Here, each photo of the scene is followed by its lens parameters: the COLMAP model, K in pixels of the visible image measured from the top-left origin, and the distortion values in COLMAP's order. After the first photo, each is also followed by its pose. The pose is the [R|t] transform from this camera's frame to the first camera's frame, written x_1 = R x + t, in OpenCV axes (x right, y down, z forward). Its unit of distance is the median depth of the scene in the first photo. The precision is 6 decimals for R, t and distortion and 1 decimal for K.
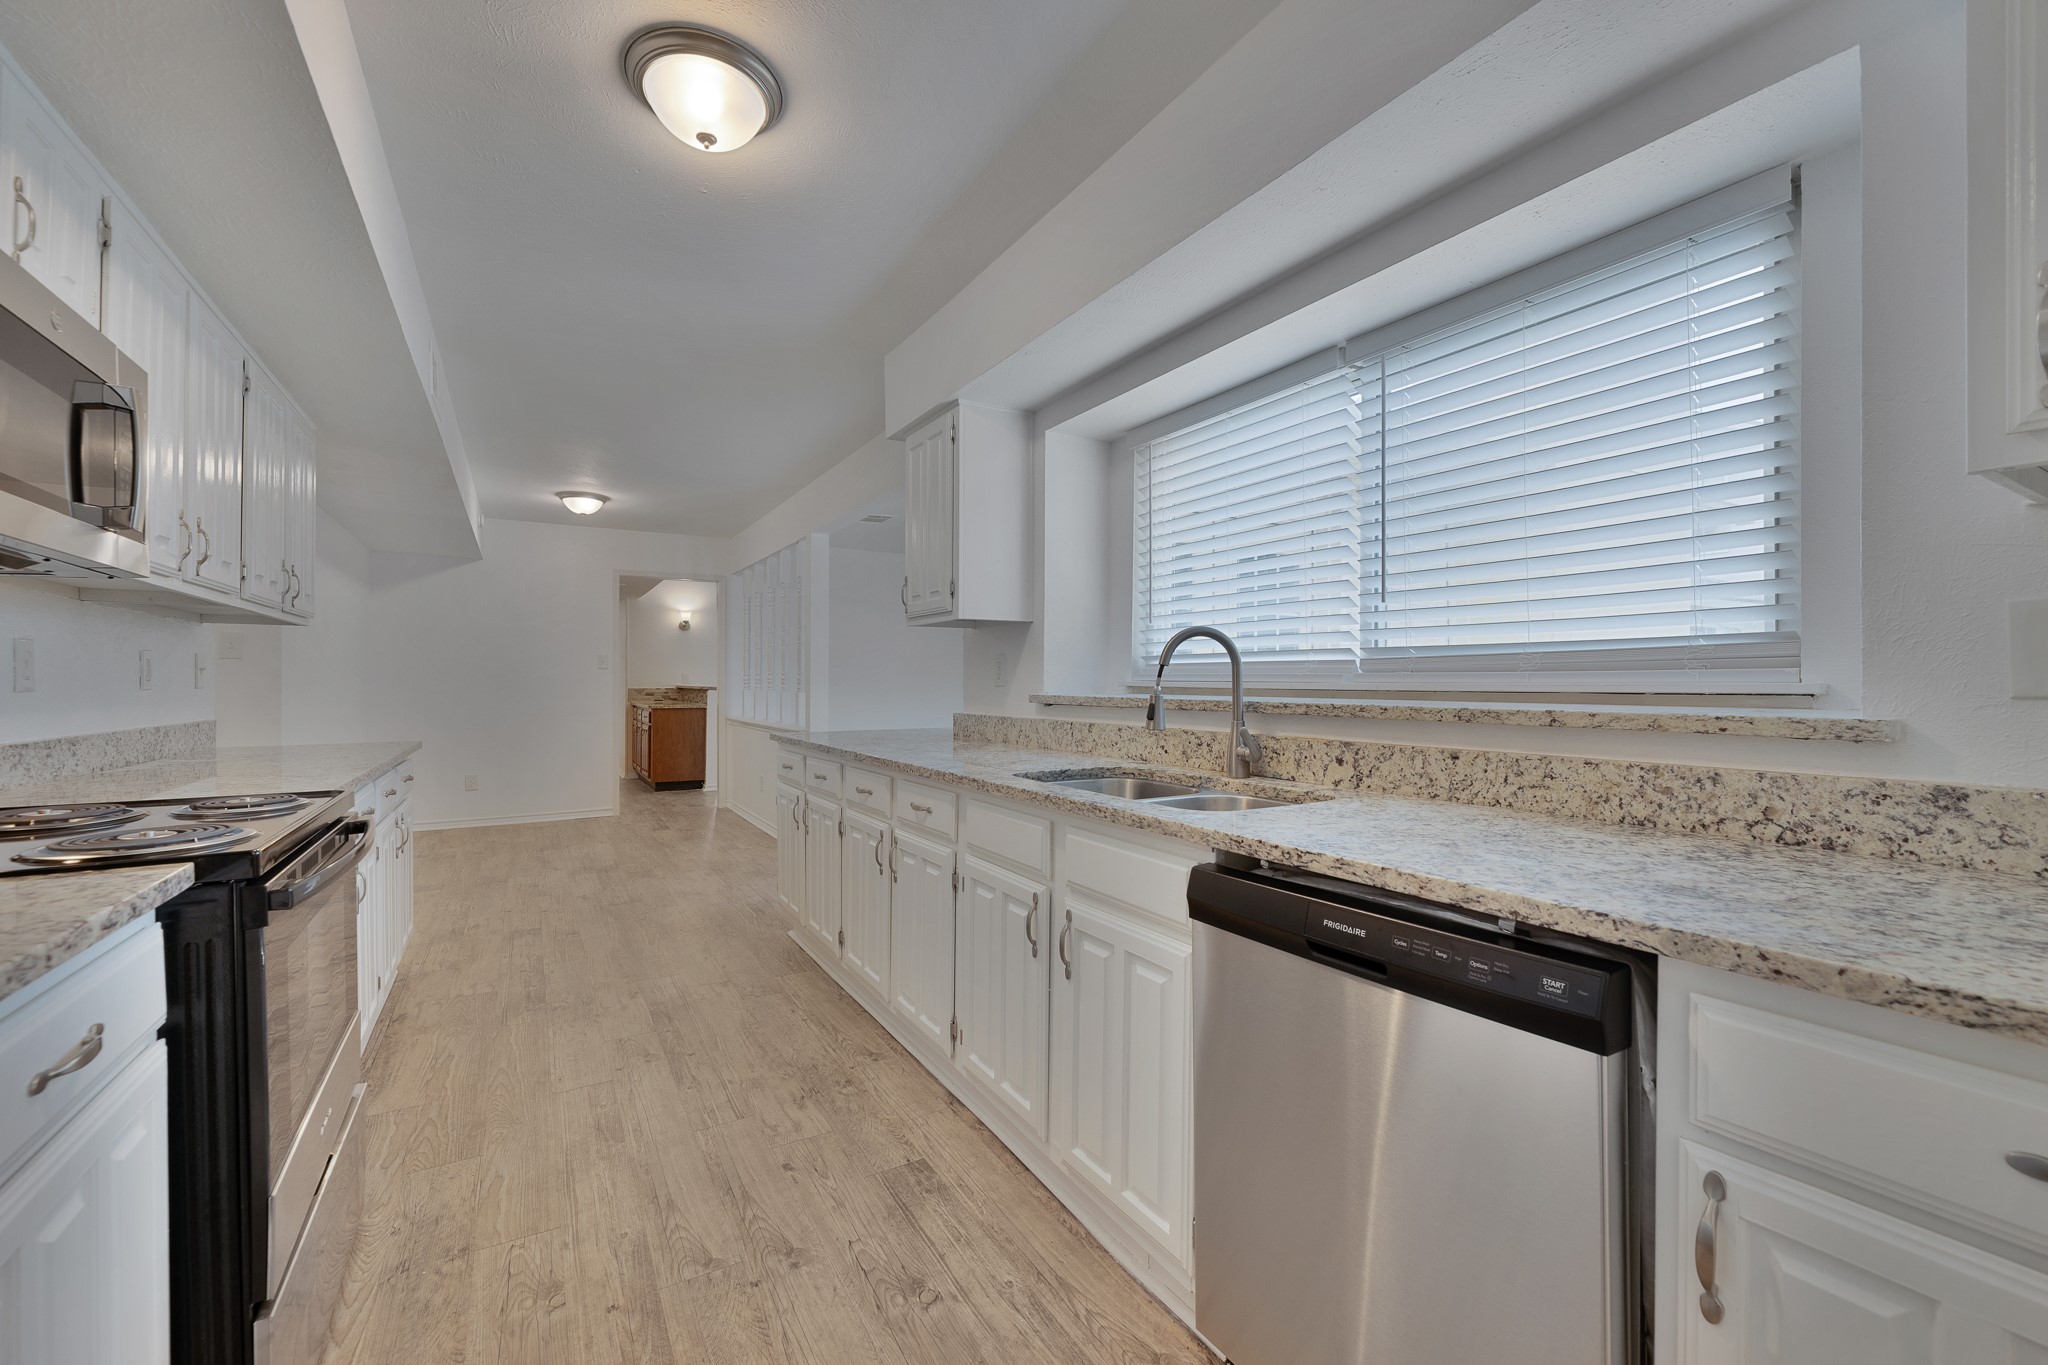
lens RADIAL K [[824.2, 0, 1016.7], [0, 824.2, 687.3], [0, 0, 1]] dist [-0.001334, -0.000149]
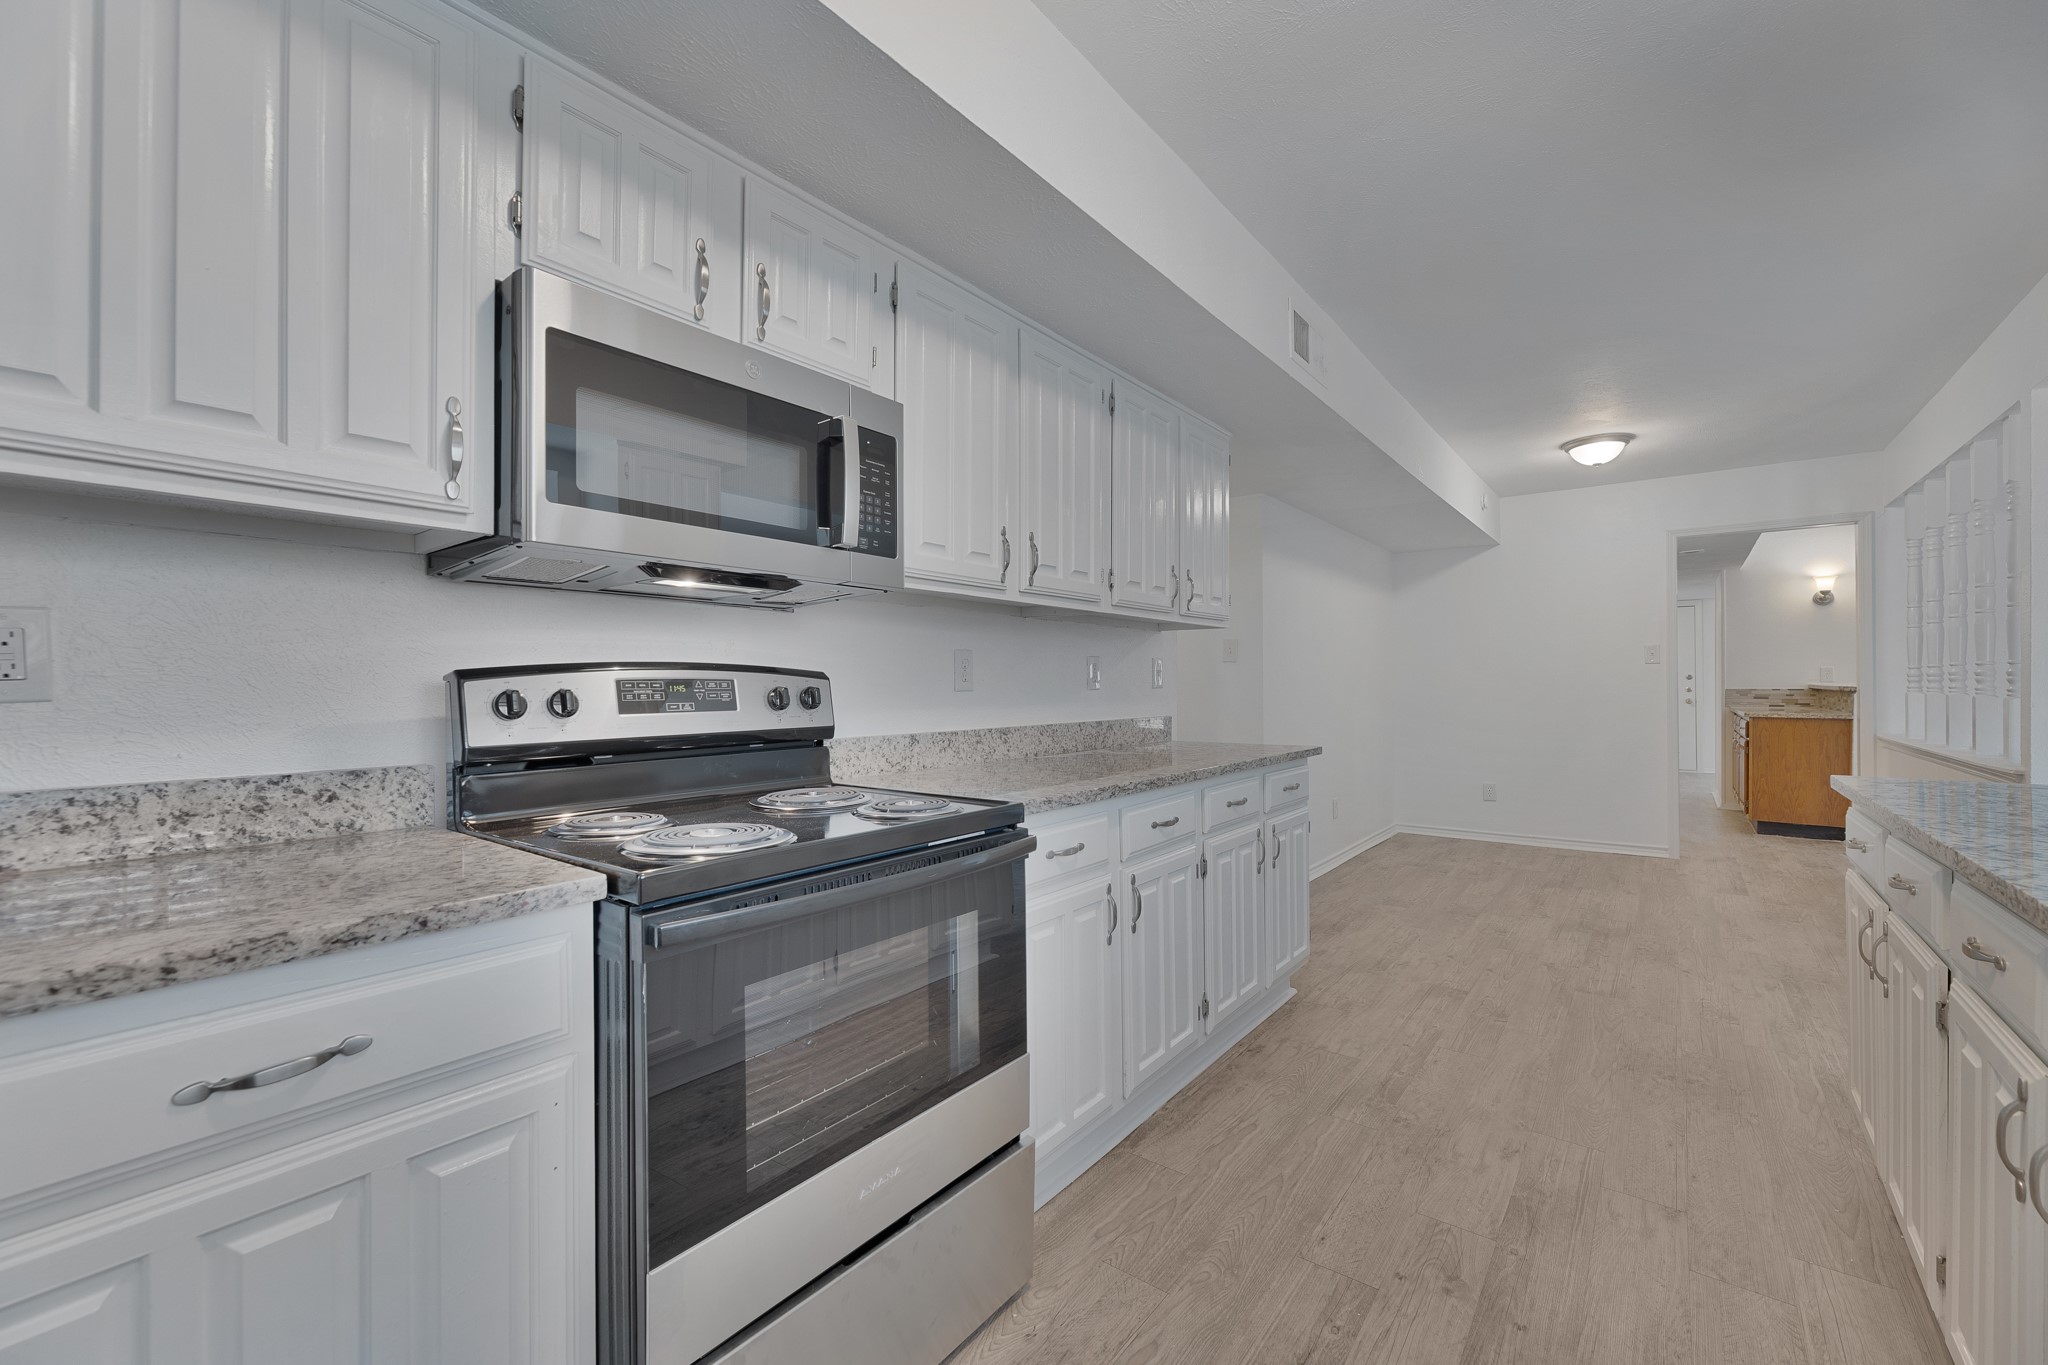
lens RADIAL K [[837.2, 0, 1009.8], [0, 837.2, 682.0], [0, 0, 1]] dist [0.000747, 0.000215]
pose [[0.358035, -0.004352, -0.933698, 0.023034], [-0.001029, 0.999987, -0.005055, -0.001518], [0.933707, 0.002771, 0.358026, 0.405021]]
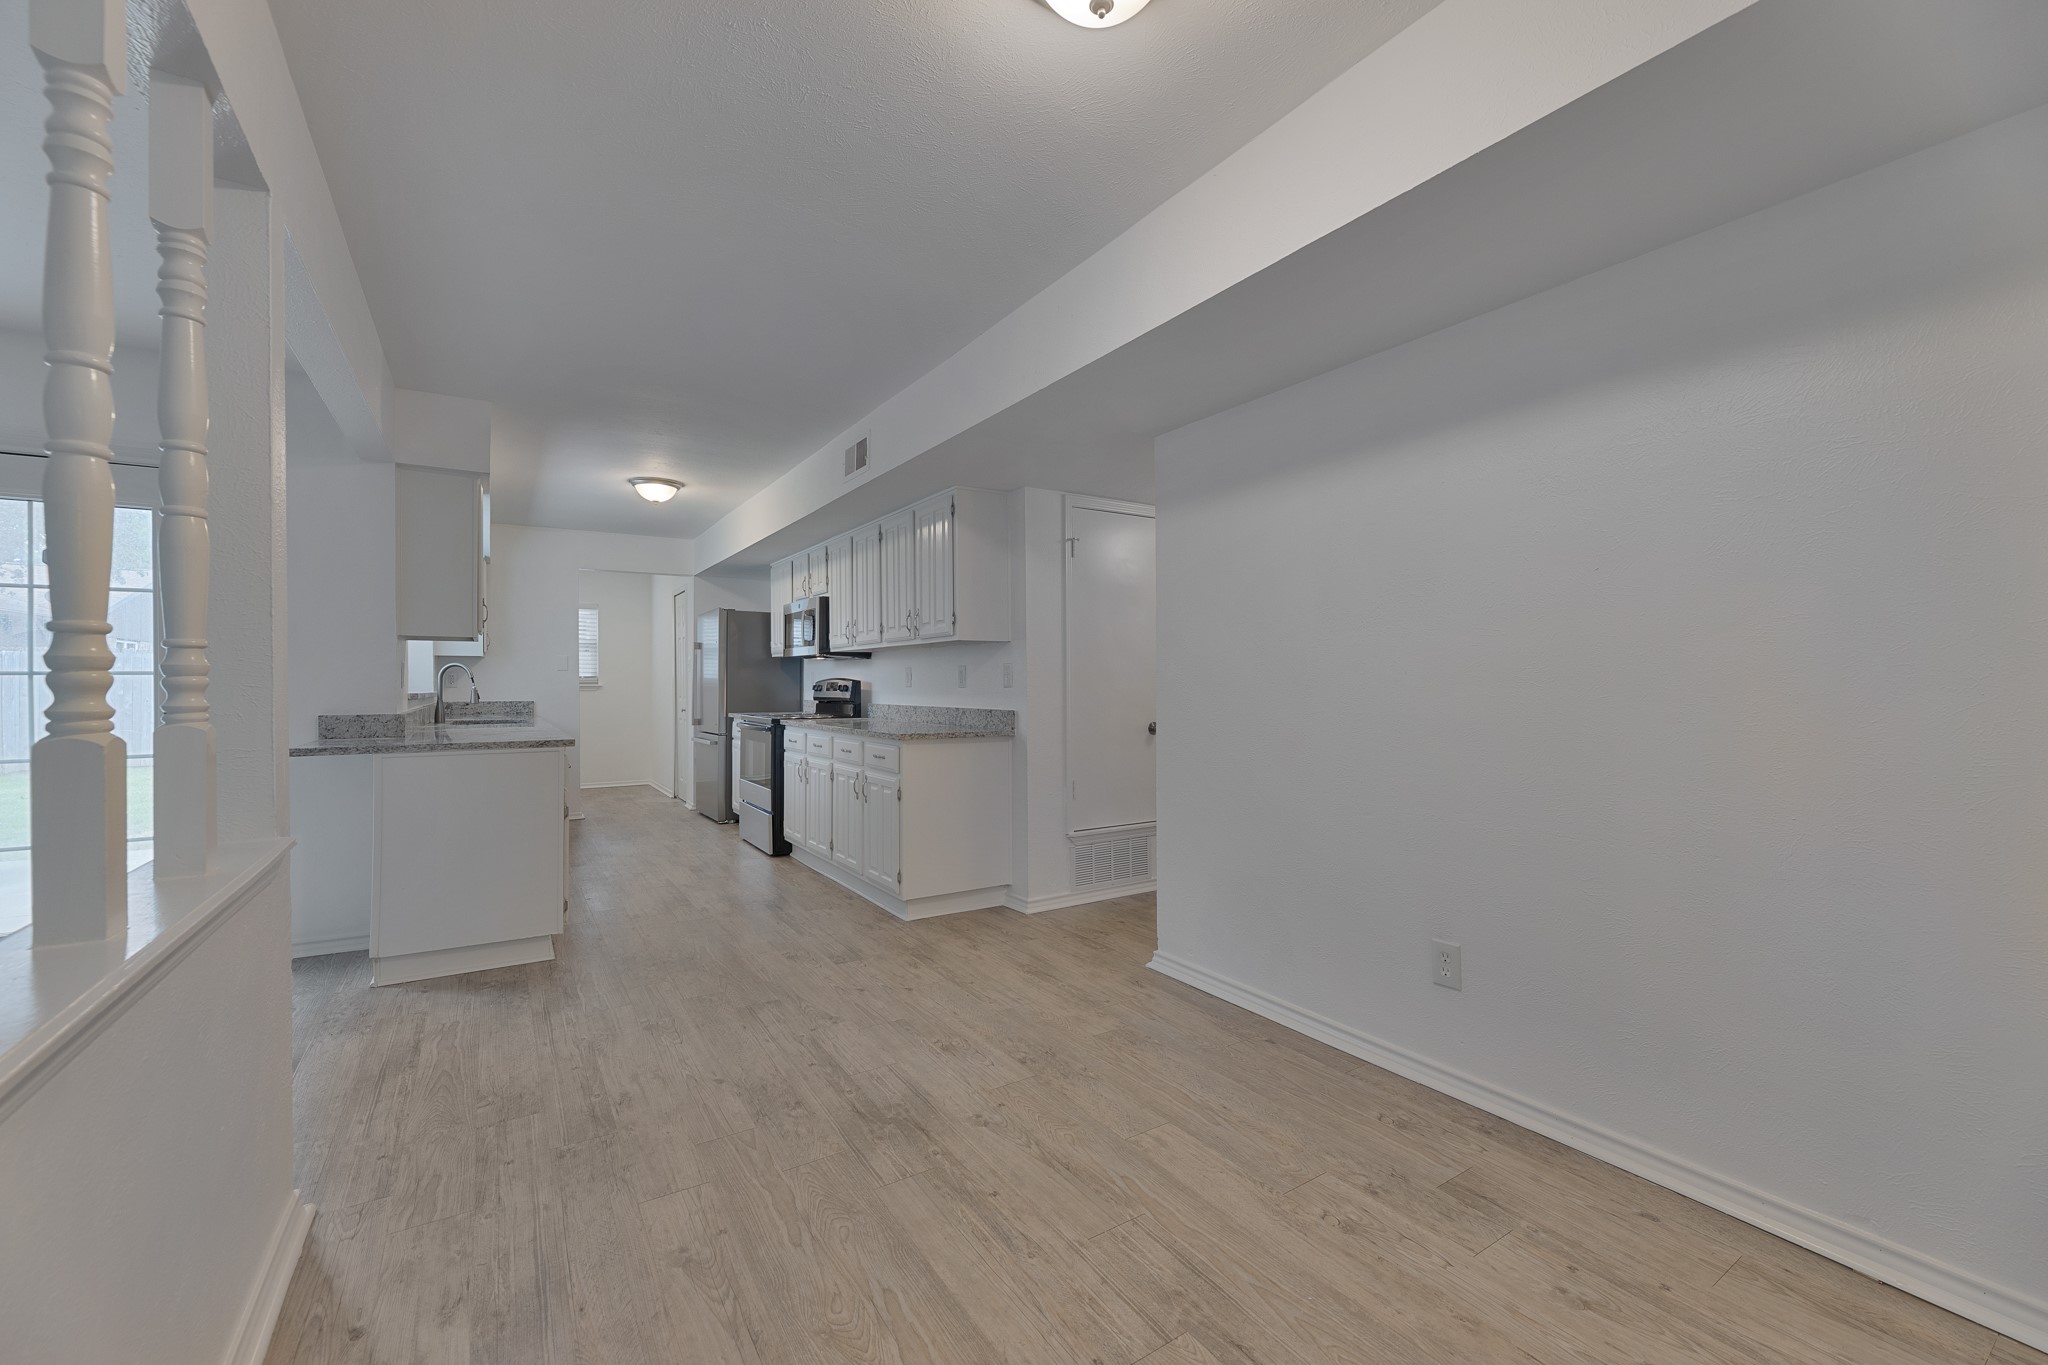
lens RADIAL K [[823.7, 0, 1024.0], [0, 823.7, 682.5], [0, 0, 1]] dist [-0.000959, 0.000448]
pose [[-0.999240, 0.002589, -0.038881, -1.006568], [0.002375, 0.999982, 0.005566, -0.016841], [0.038895, 0.005469, -0.999228, 2.546958]]
